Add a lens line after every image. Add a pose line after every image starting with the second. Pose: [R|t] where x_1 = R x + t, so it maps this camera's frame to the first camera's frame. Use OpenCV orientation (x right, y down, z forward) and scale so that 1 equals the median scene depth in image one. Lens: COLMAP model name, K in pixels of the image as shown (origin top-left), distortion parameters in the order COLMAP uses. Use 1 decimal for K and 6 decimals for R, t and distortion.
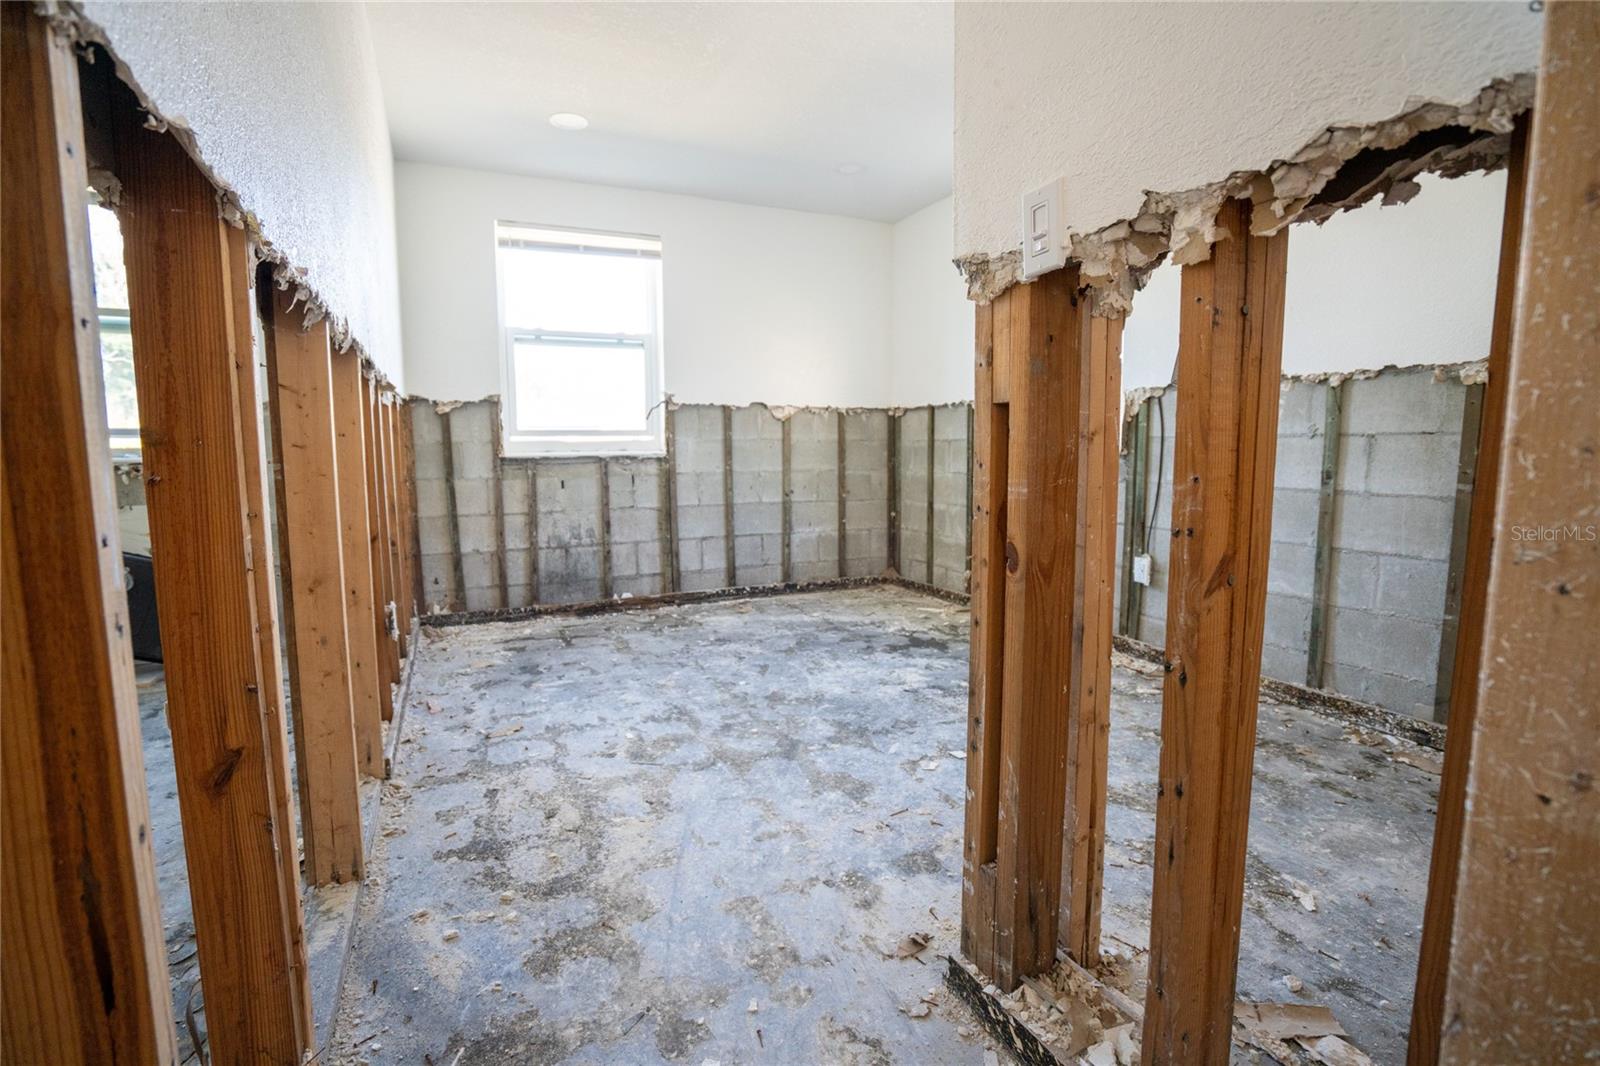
lens RADIAL K [[741.0, 0, 793.5], [0, 741.0, 532.2], [0, 0, 1]] dist [-0.068407, 0.027407]
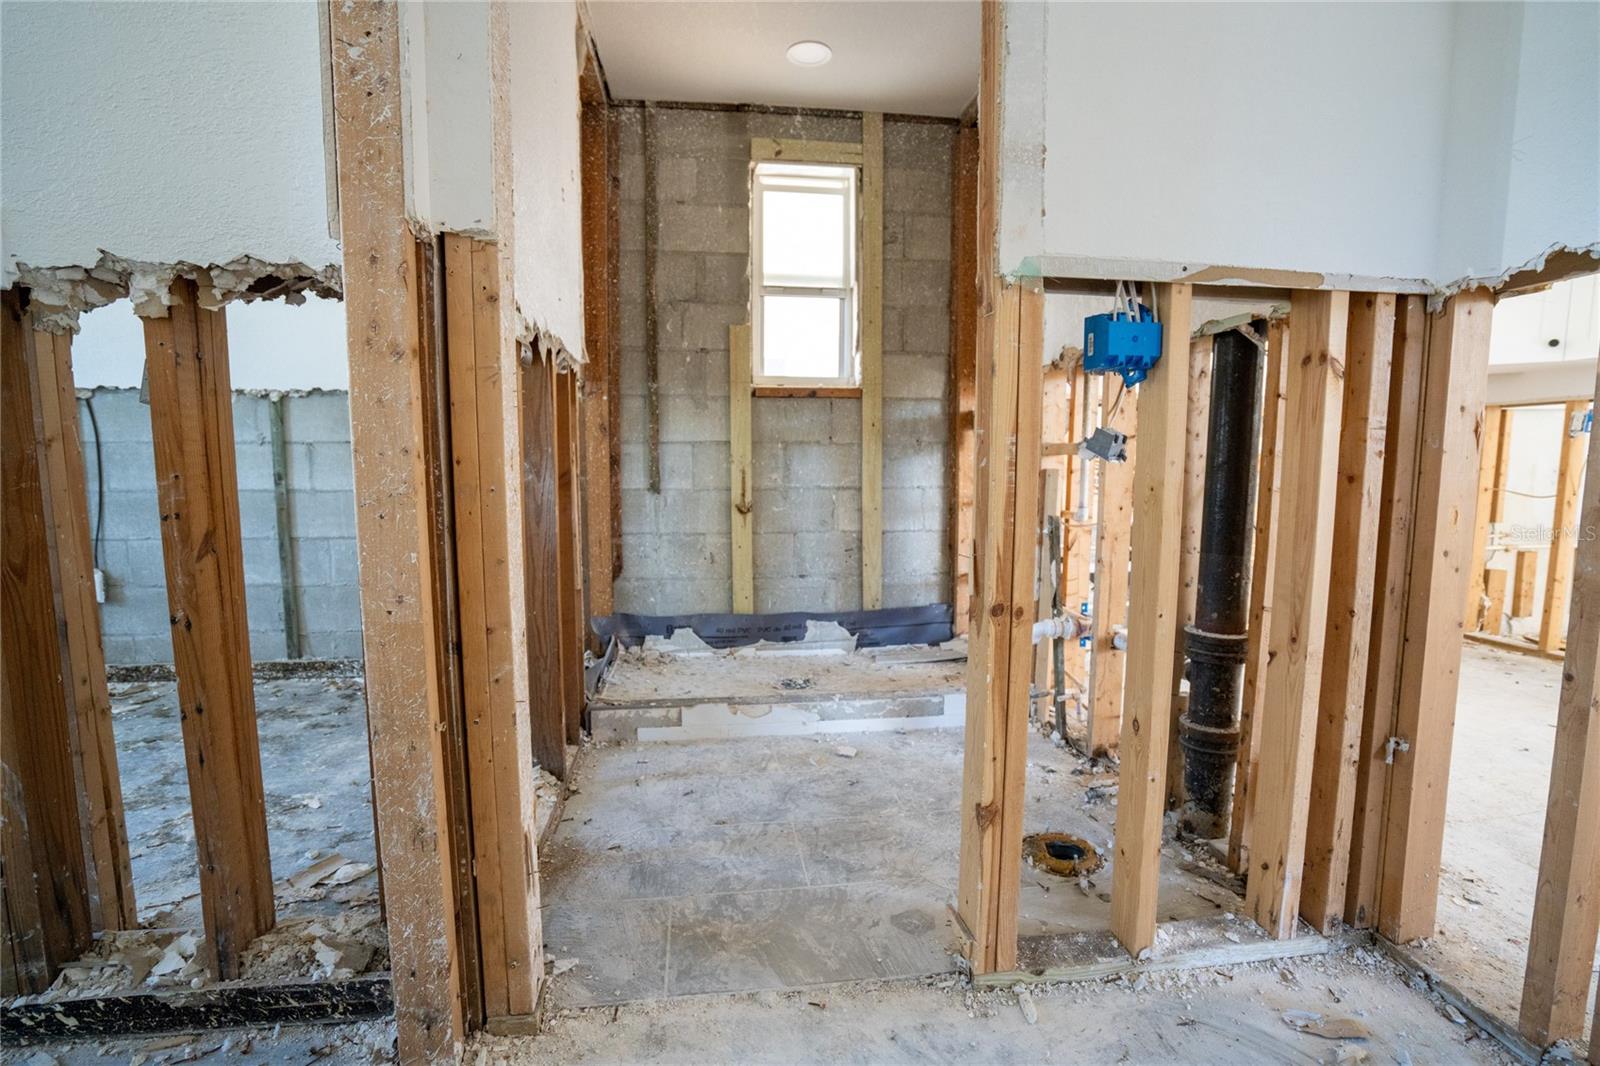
lens RADIAL K [[746.2, 0, 794.6], [0, 746.2, 535.6], [0, 0, 1]] dist [-0.042898, 0.015428]
pose [[0.319751, -0.096163, 0.942609, -0.260578], [0.101384, 0.992597, 0.066872, 0.043860], [-0.942062, 0.074183, 0.327134, -0.368575]]
